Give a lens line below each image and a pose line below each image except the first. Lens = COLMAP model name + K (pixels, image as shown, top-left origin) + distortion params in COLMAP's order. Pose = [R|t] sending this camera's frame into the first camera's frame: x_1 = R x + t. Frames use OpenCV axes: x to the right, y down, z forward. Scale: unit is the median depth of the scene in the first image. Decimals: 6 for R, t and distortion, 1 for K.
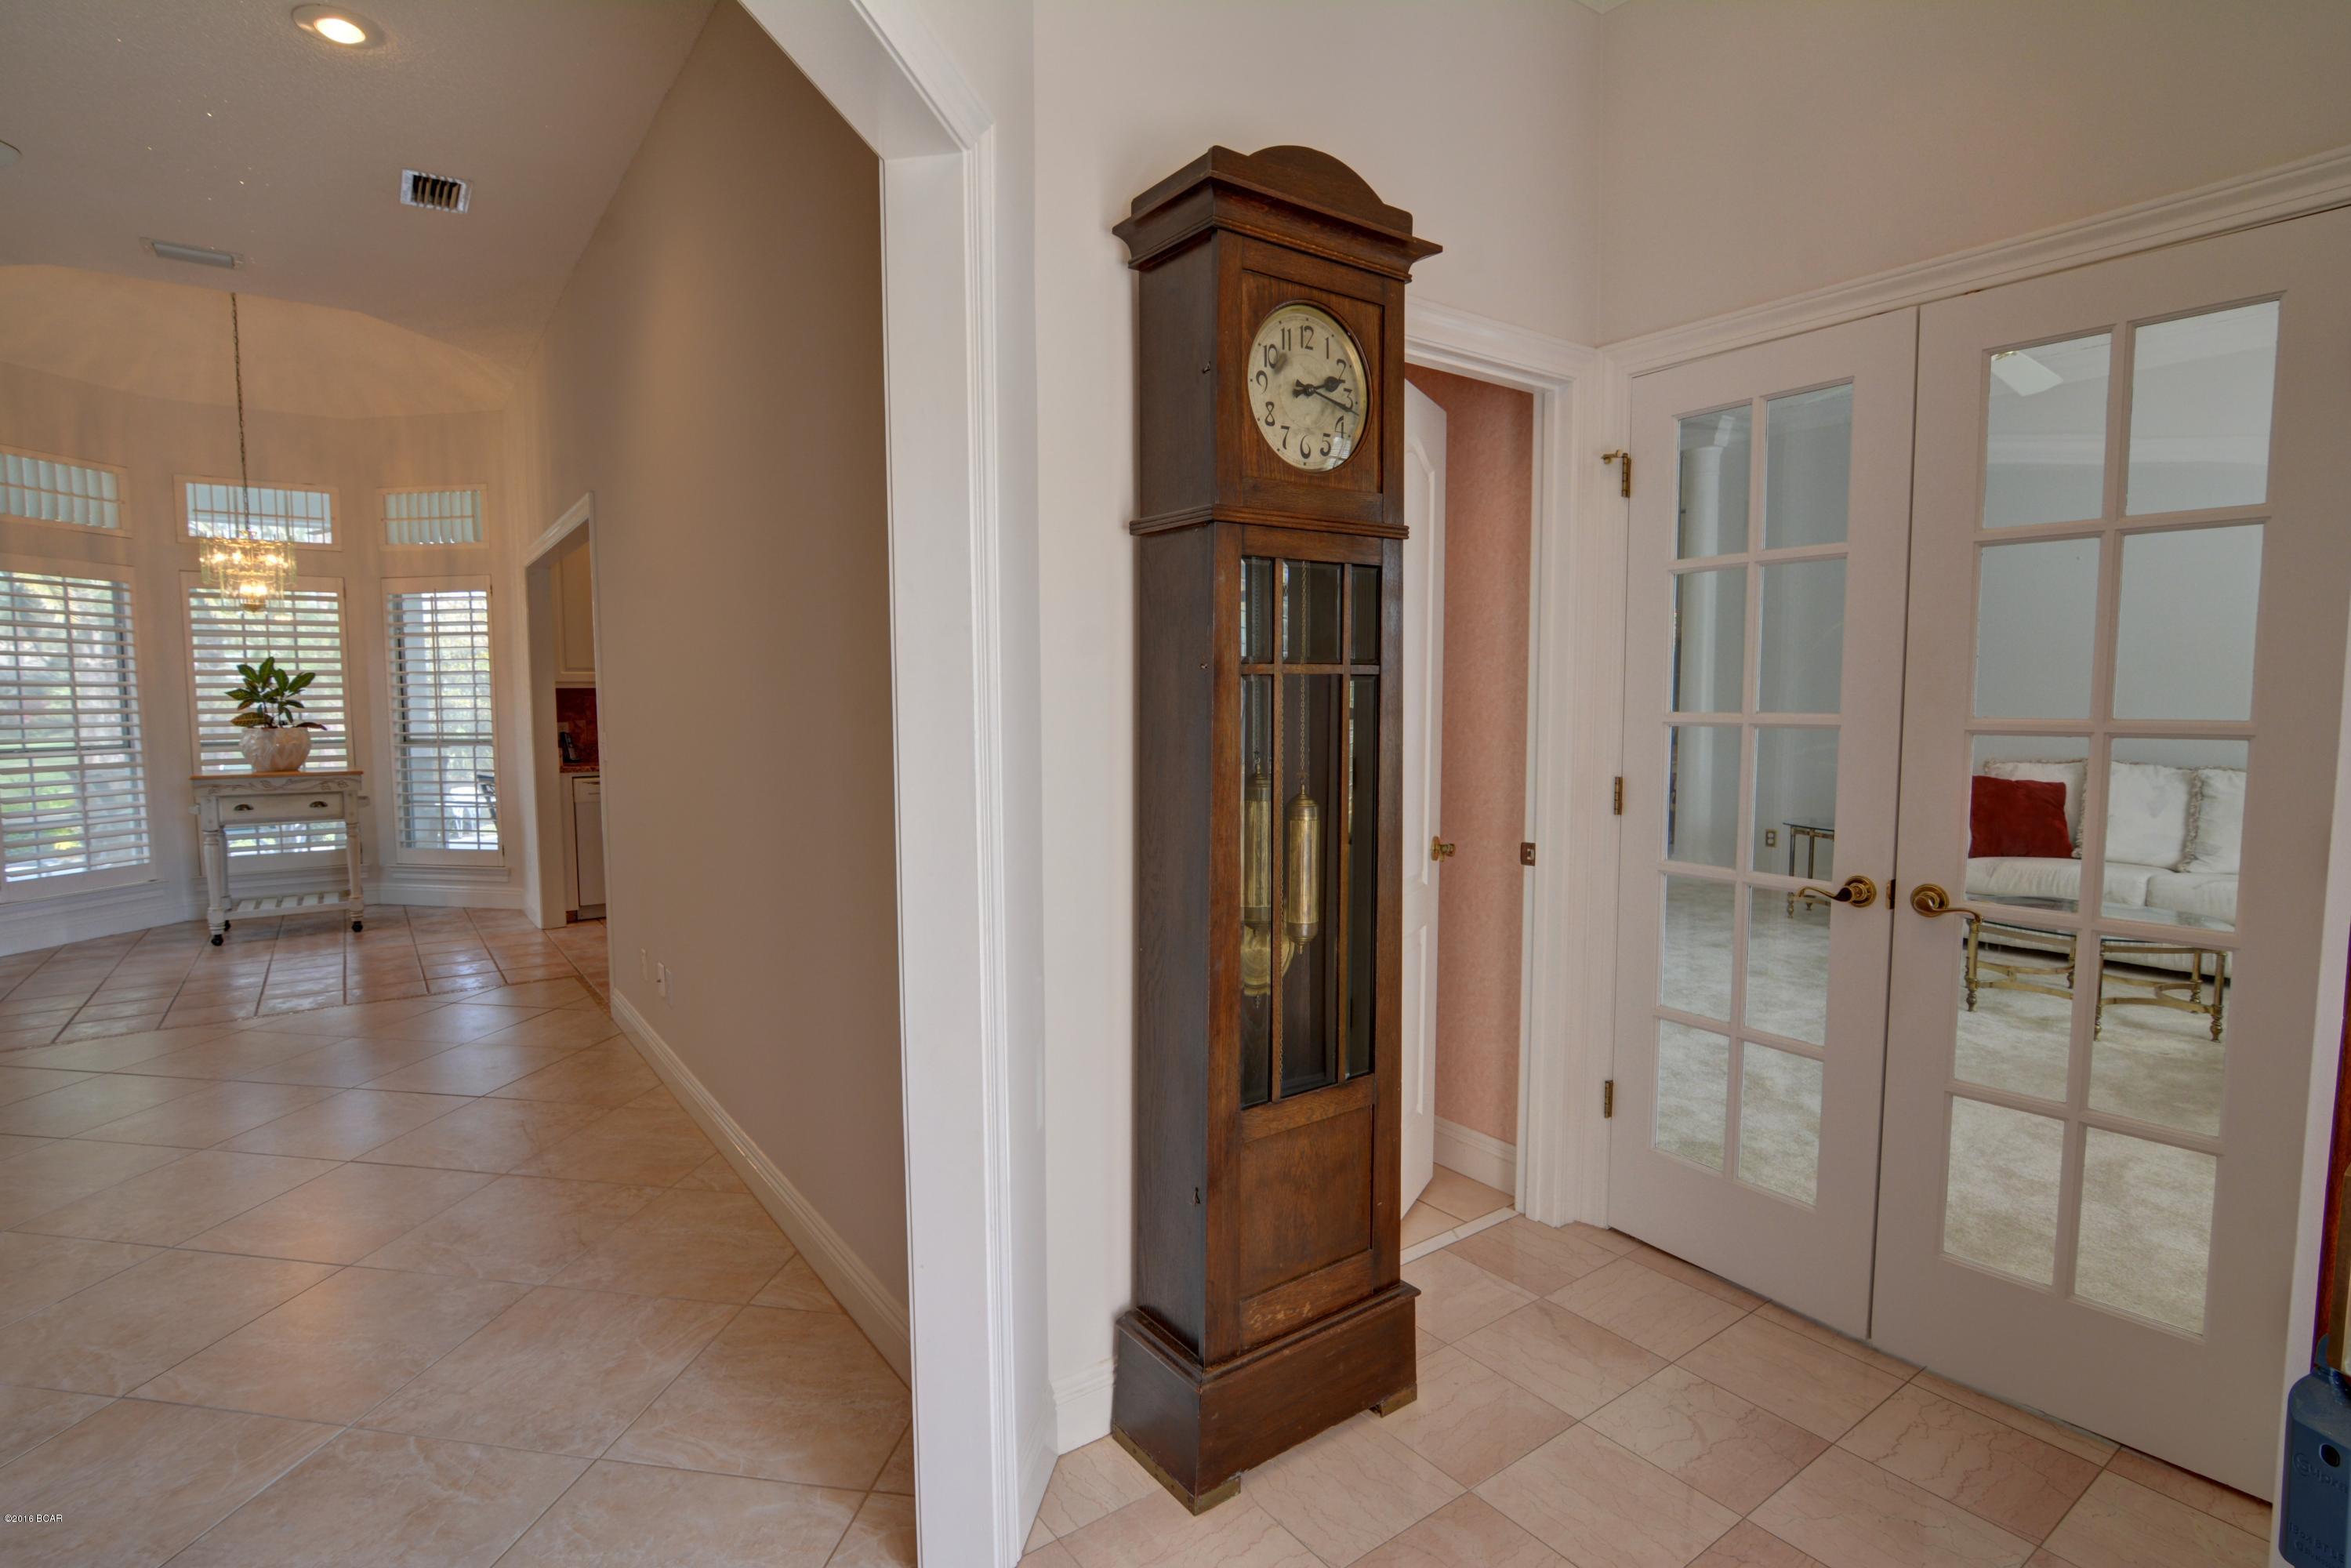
lens RADIAL K [[1144.1, 0, 1160.9], [0, 1144.1, 785.7], [0, 0, 1]] dist [-0.032577, 0.010367]
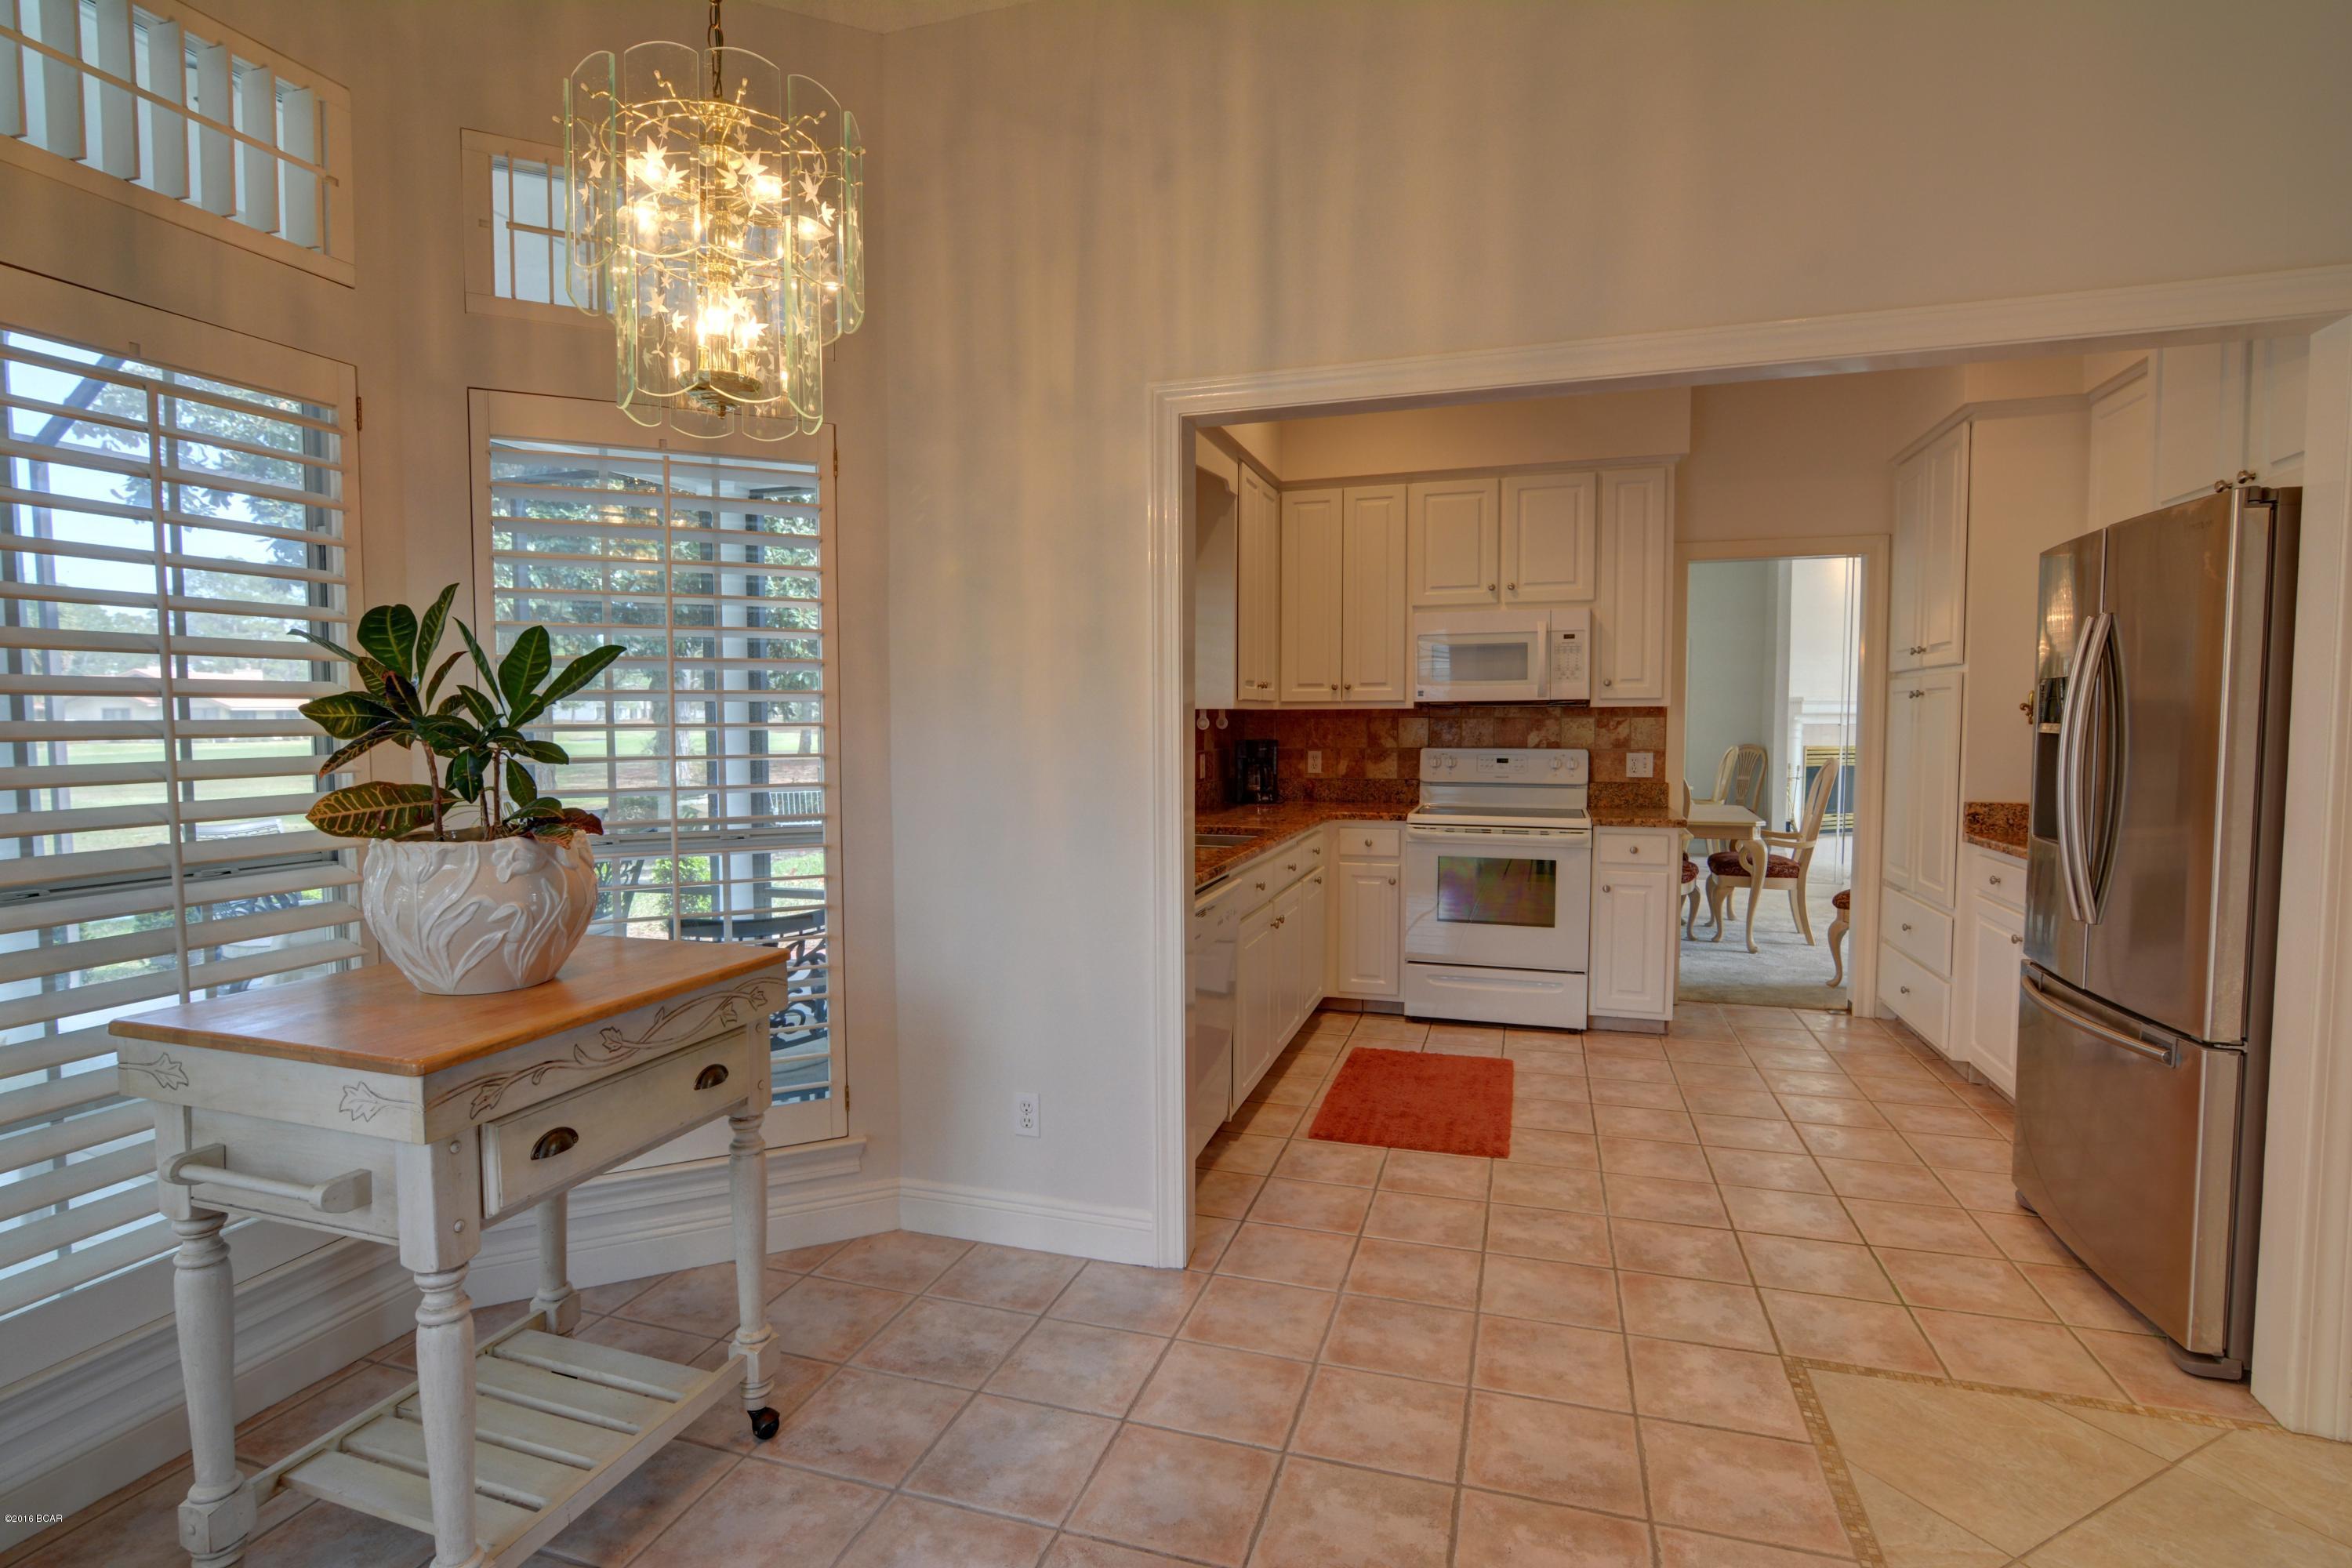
lens RADIAL K [[1144.6, 0, 1161.4], [0, 1144.6, 785.7], [0, 0, 1]] dist [-0.032577, 0.010367]
pose [[0.808363, -0.033377, 0.587737, -0.782973], [0.049170, 0.998731, -0.010911, -0.050054], [-0.586627, 0.037719, 0.808978, 0.639085]]
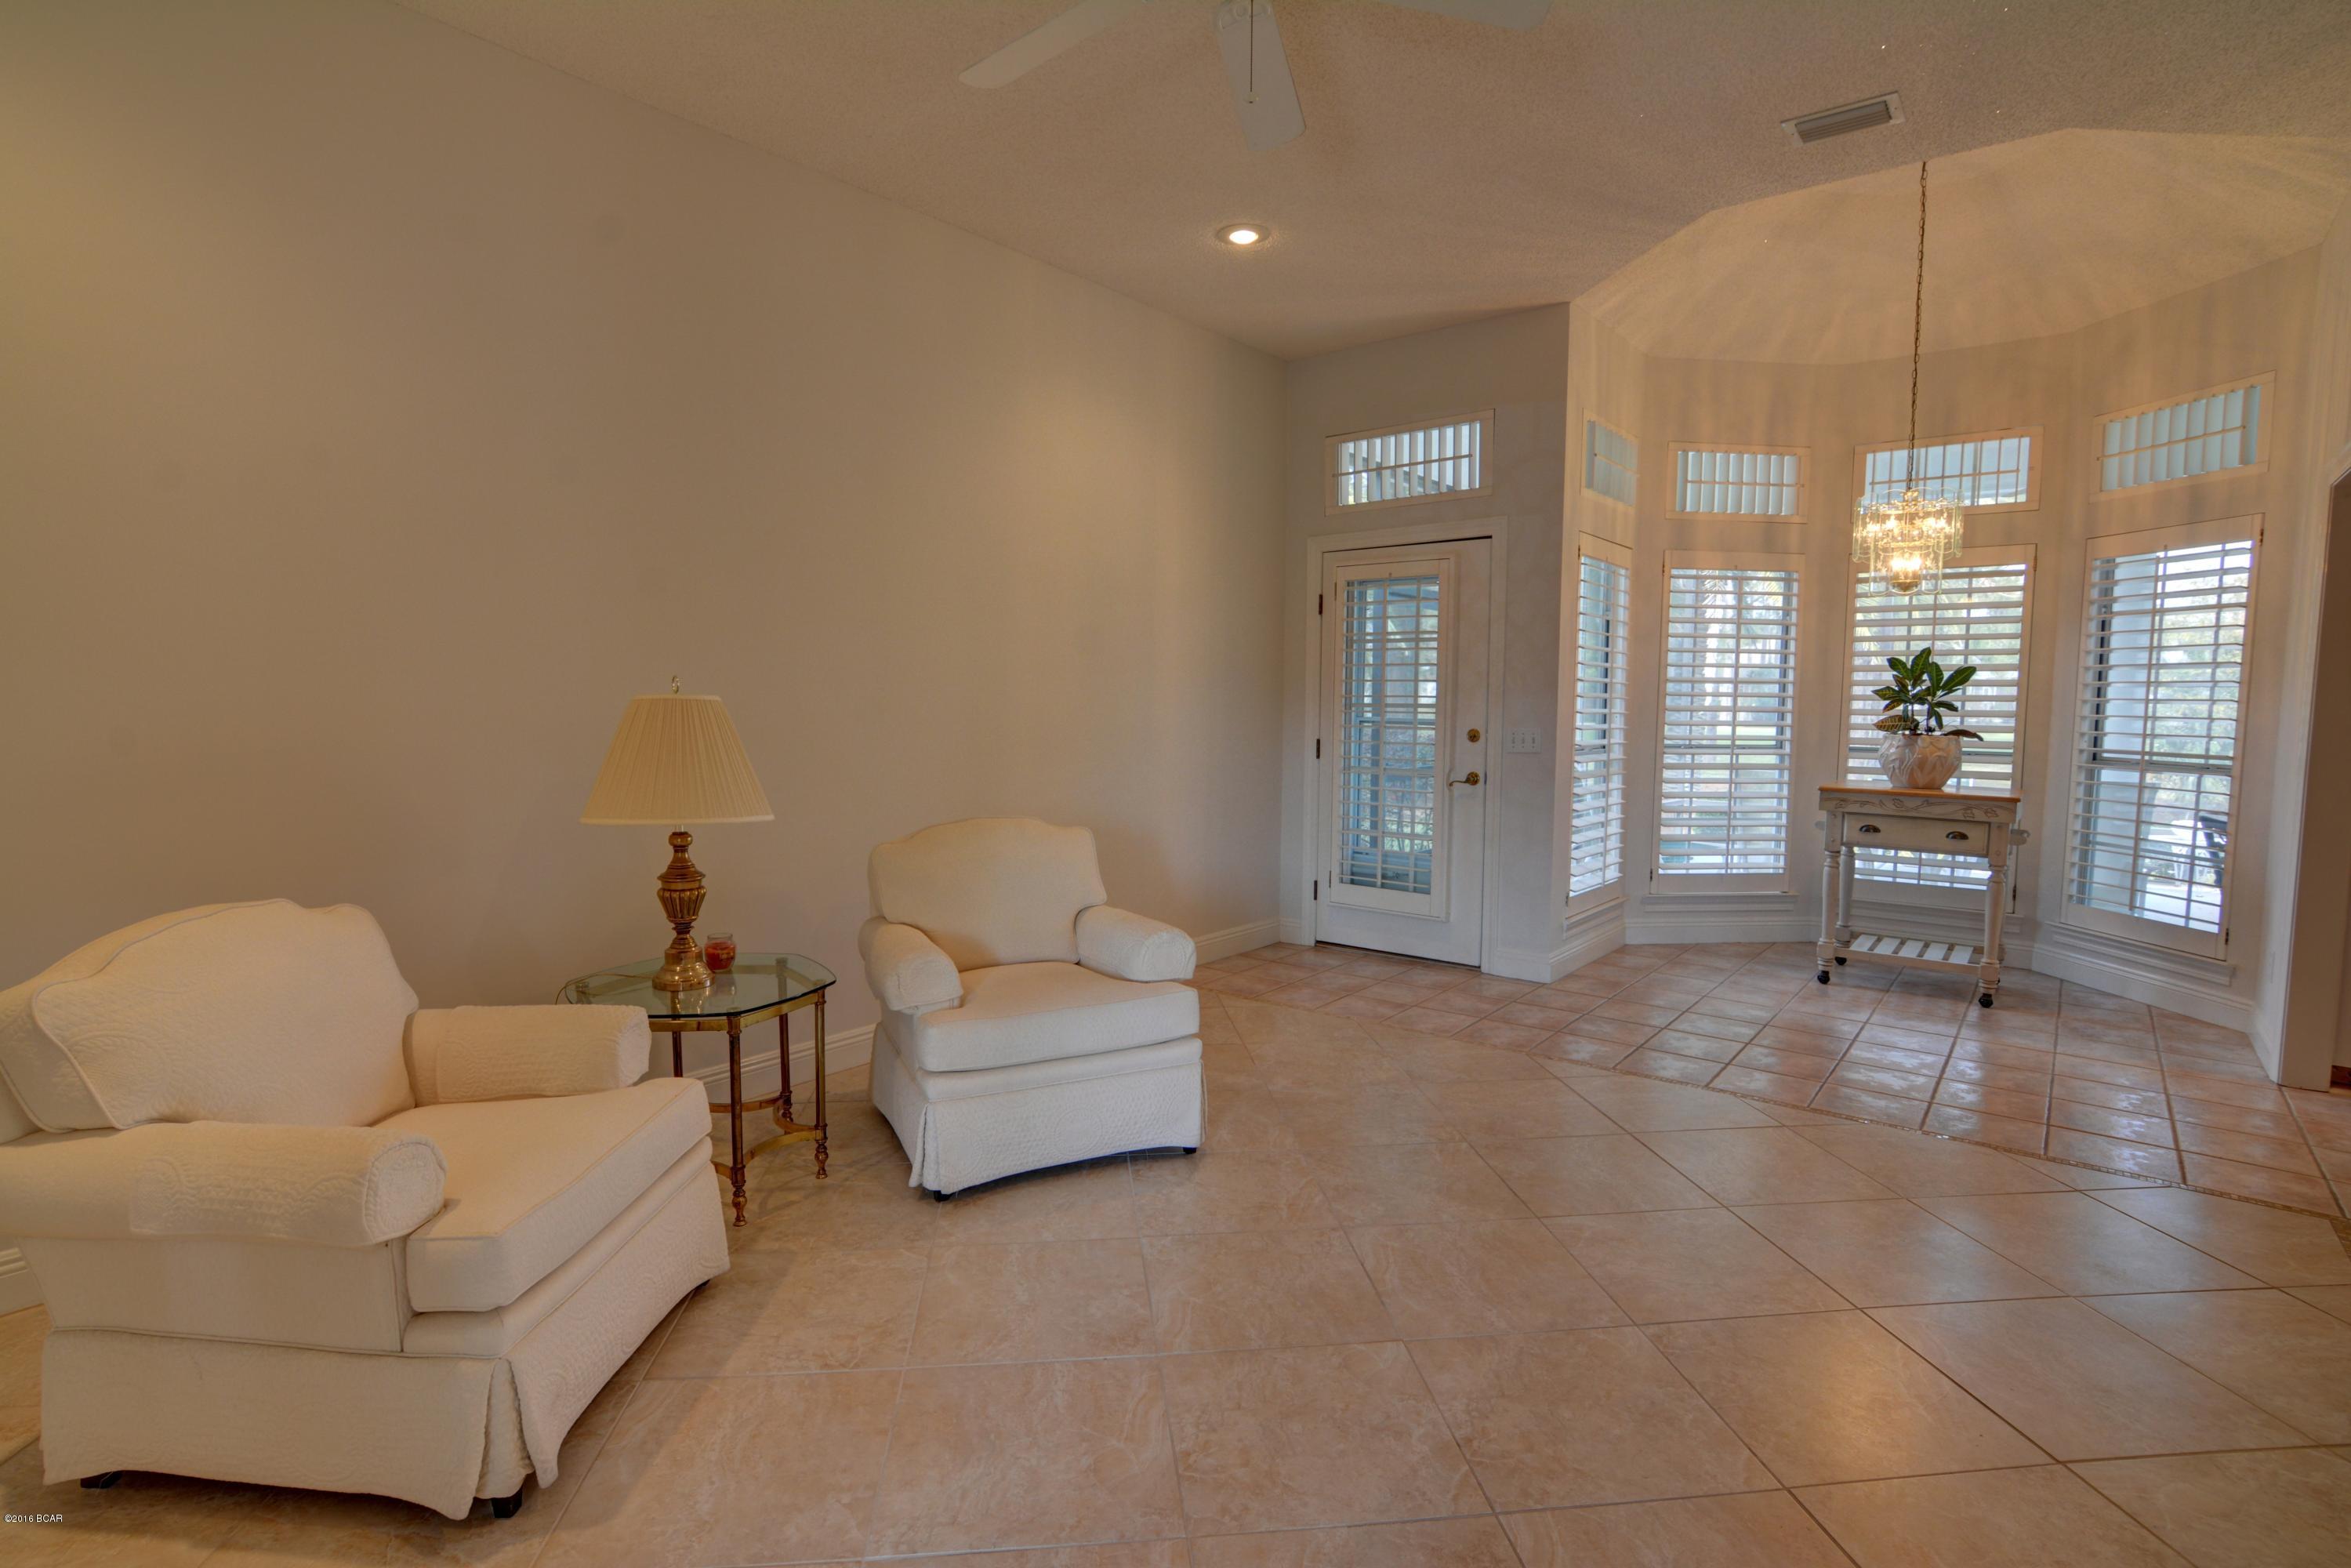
lens RADIAL K [[1144.1, 0, 1160.9], [0, 1144.1, 785.7], [0, 0, 1]] dist [-0.032577, 0.010367]
pose [[0.255716, 0.084834, -0.963023, -0.131202], [-0.085120, 0.994249, 0.064983, -0.020293], [0.962997, 0.065355, 0.261467, 0.247808]]
